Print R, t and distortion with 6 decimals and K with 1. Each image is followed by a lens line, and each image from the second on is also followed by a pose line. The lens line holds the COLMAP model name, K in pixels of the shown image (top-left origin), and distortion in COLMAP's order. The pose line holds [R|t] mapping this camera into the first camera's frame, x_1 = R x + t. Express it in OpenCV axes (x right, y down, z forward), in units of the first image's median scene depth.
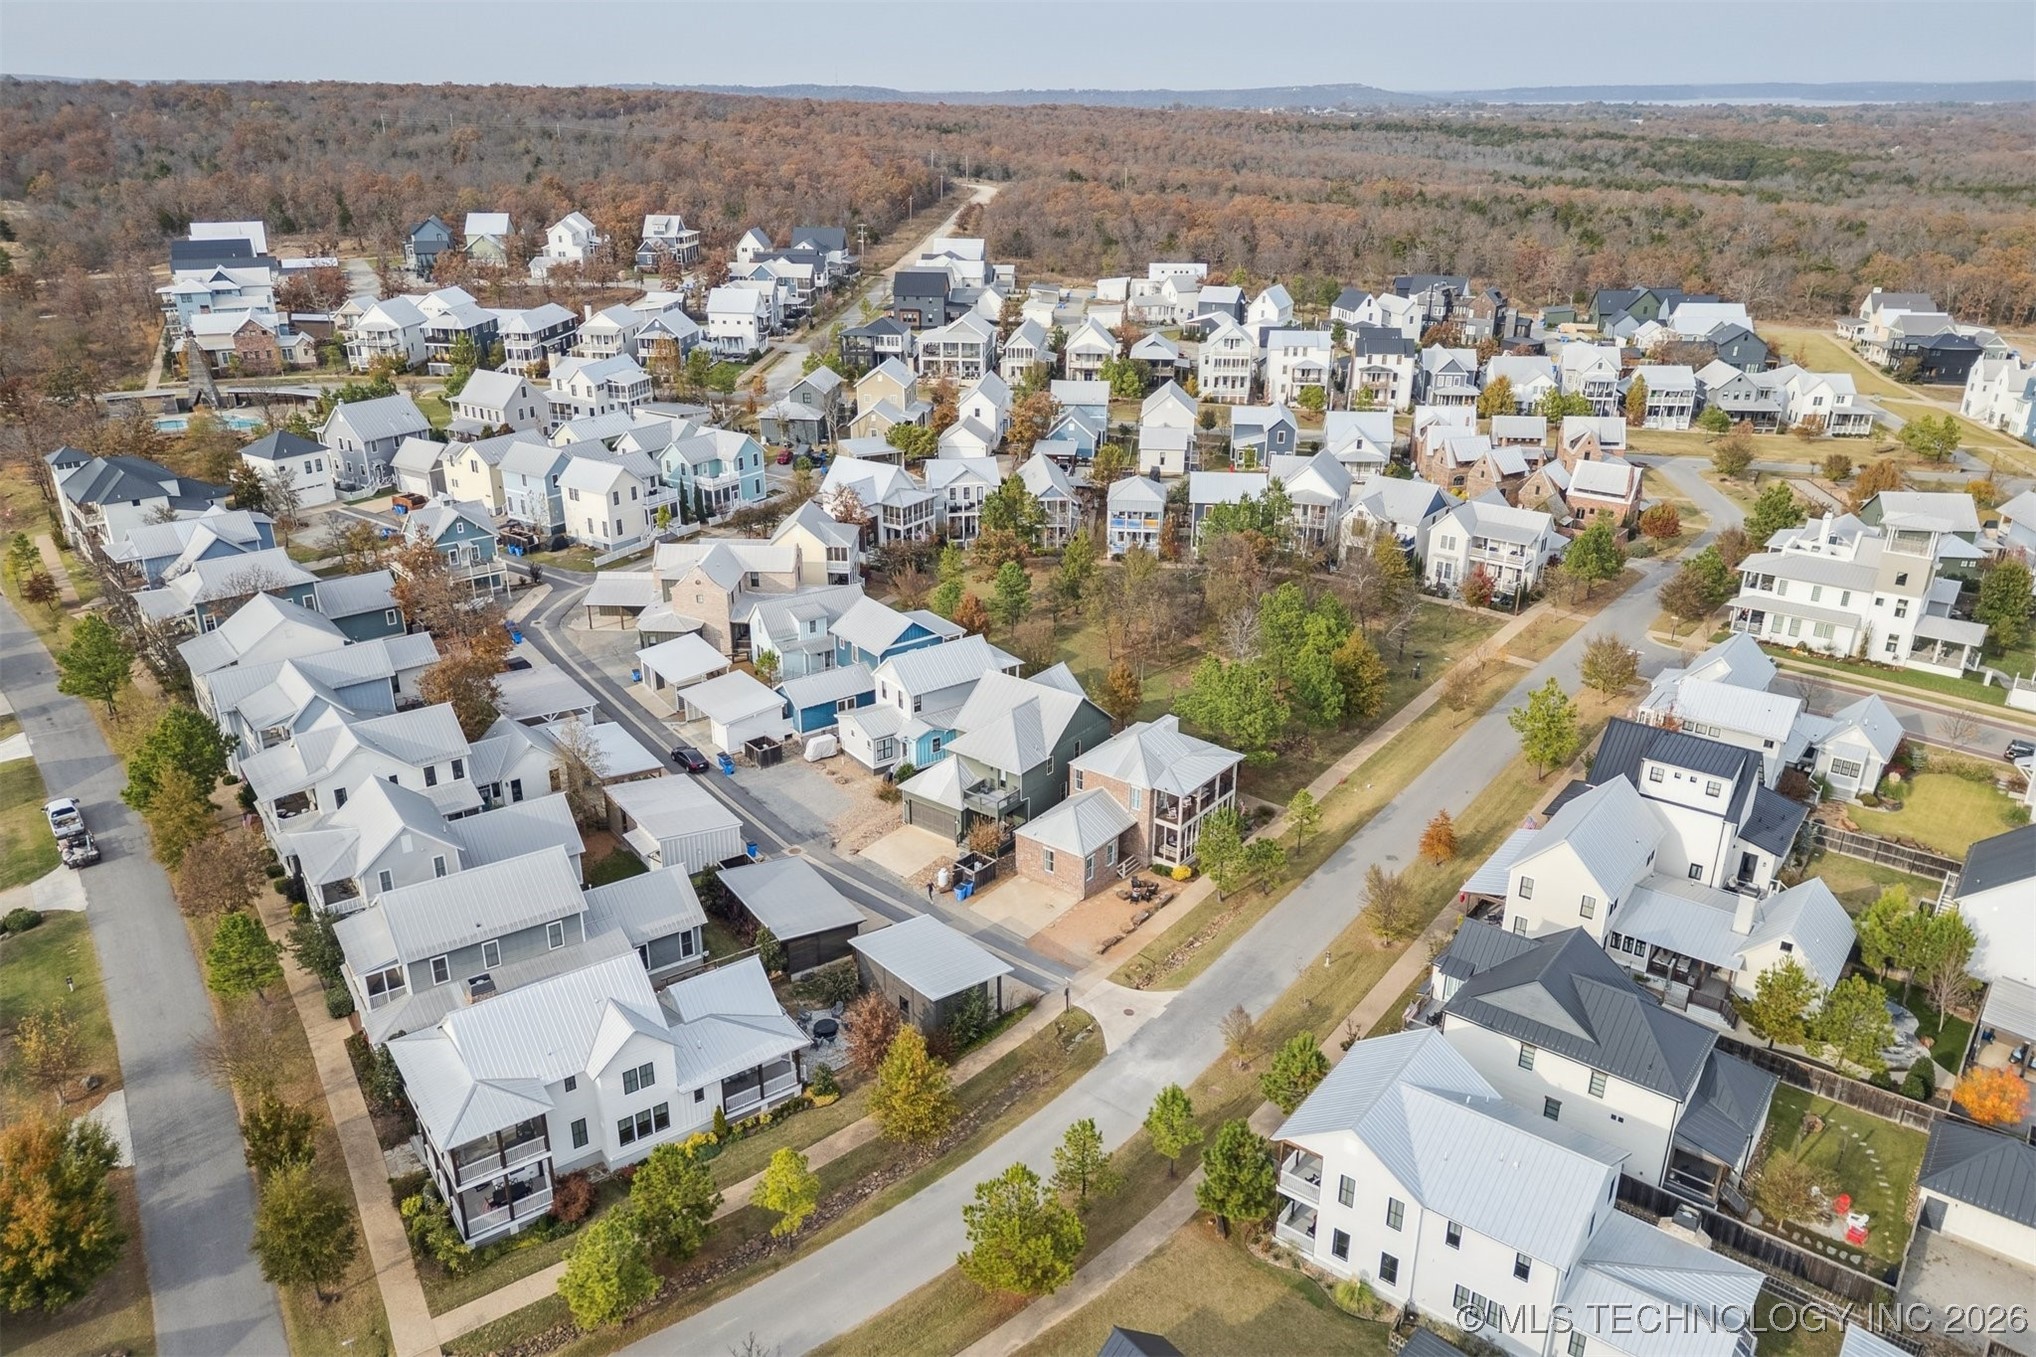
lens RADIAL K [[1434.7, 0, 1018.0], [0, 1434.7, 678.5], [0, 0, 1]] dist [0.078459, -0.087763]
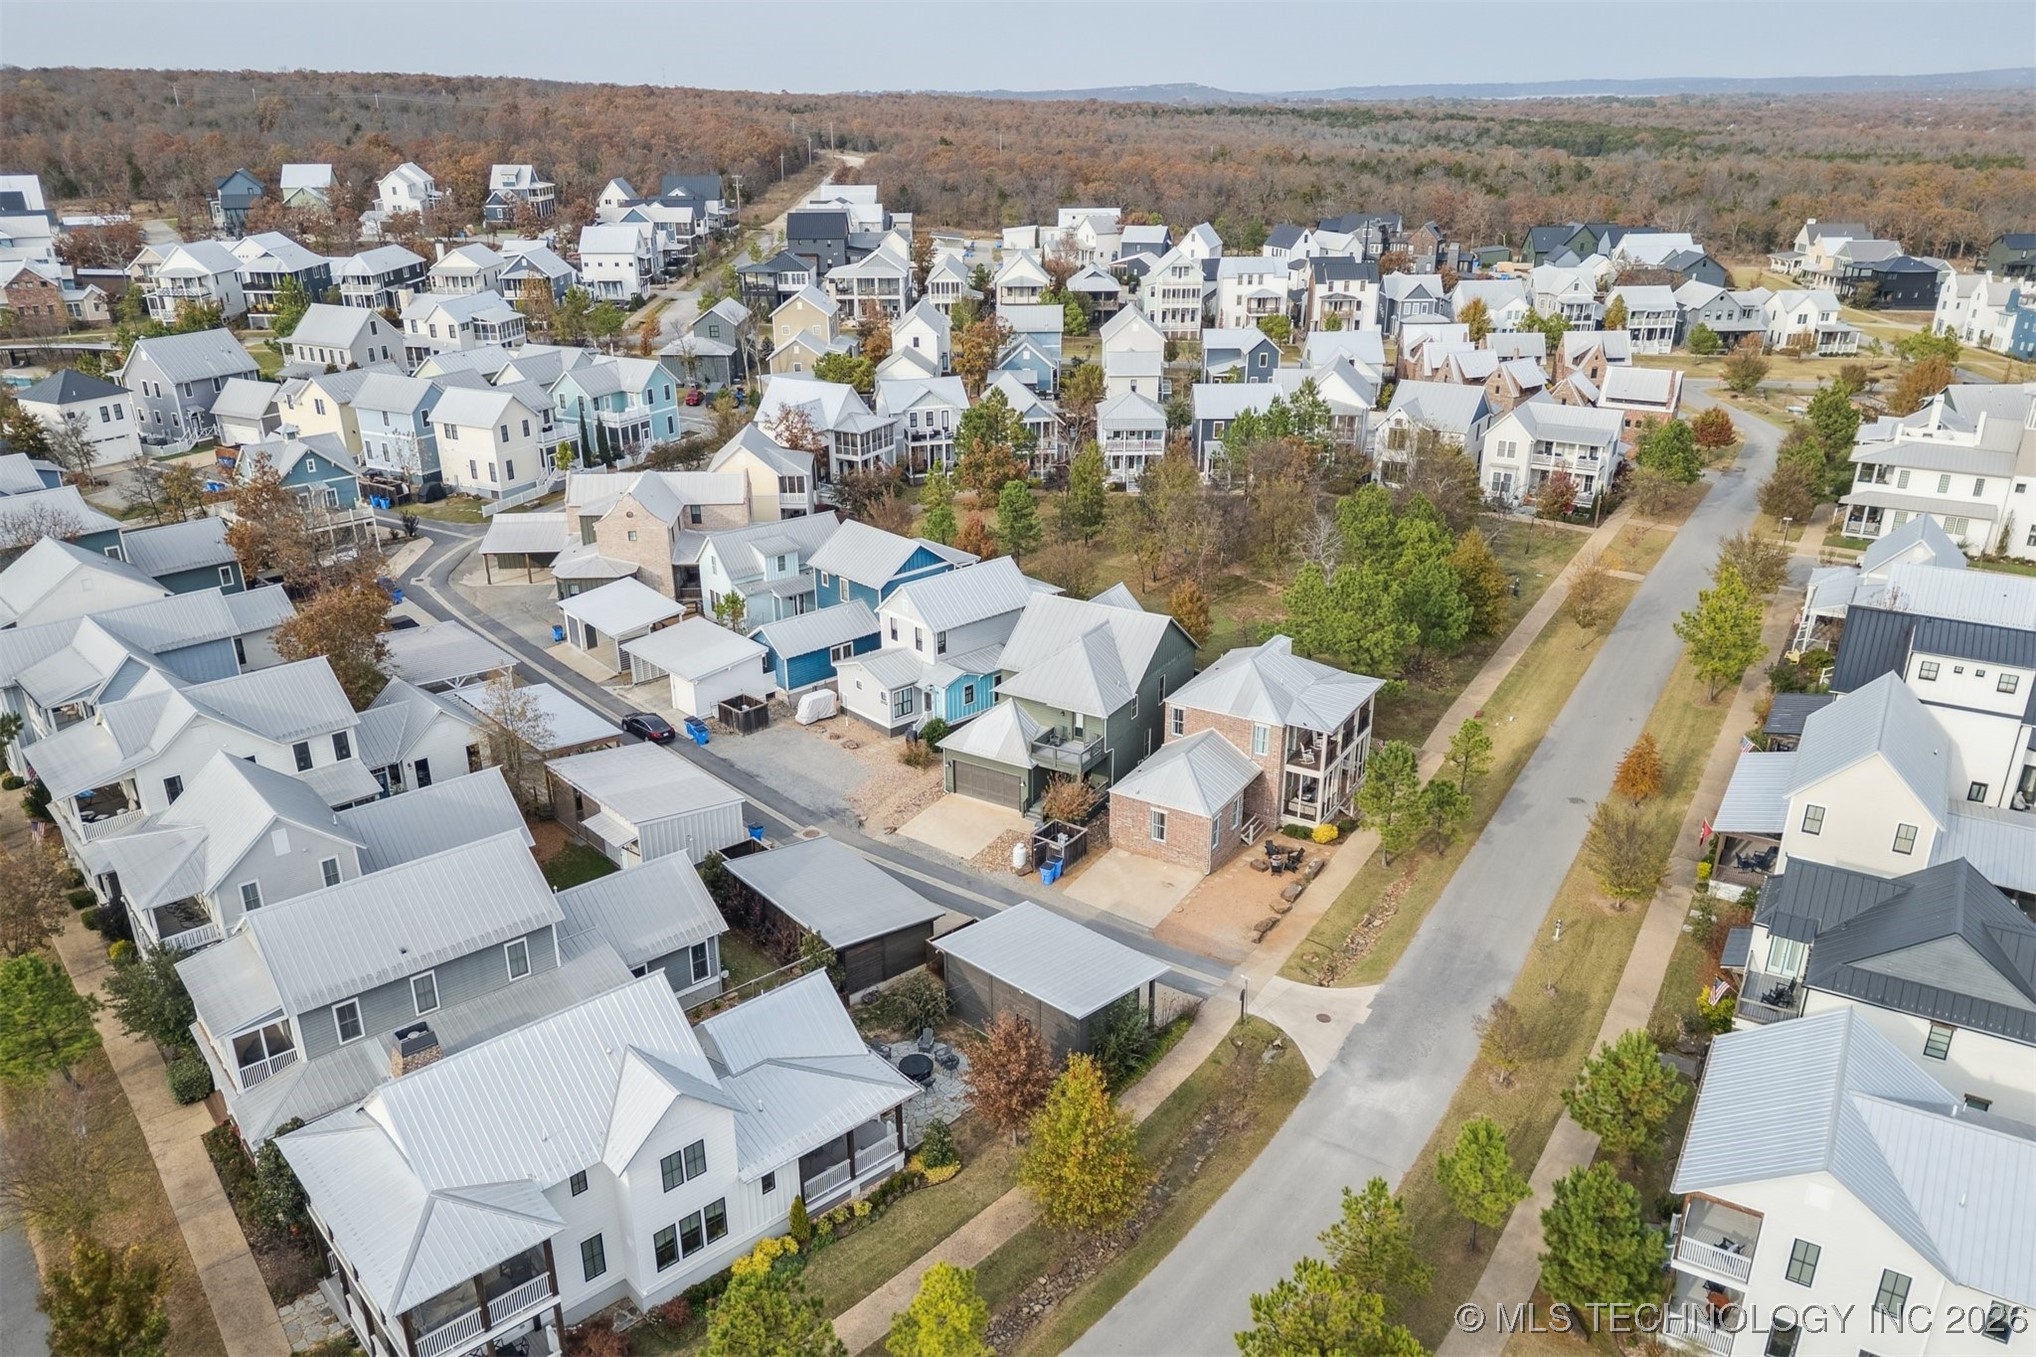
lens RADIAL K [[1470.2, 0, 1018.0], [0, 1470.2, 678.5], [0, 0, 1]] dist [0.068136, -0.061034]
pose [[0.994881, -0.046346, 0.089802, -0.078726], [0.046876, 0.998893, -0.003801, 0.032684], [-0.089526, 0.007992, 0.995952, 0.156246]]
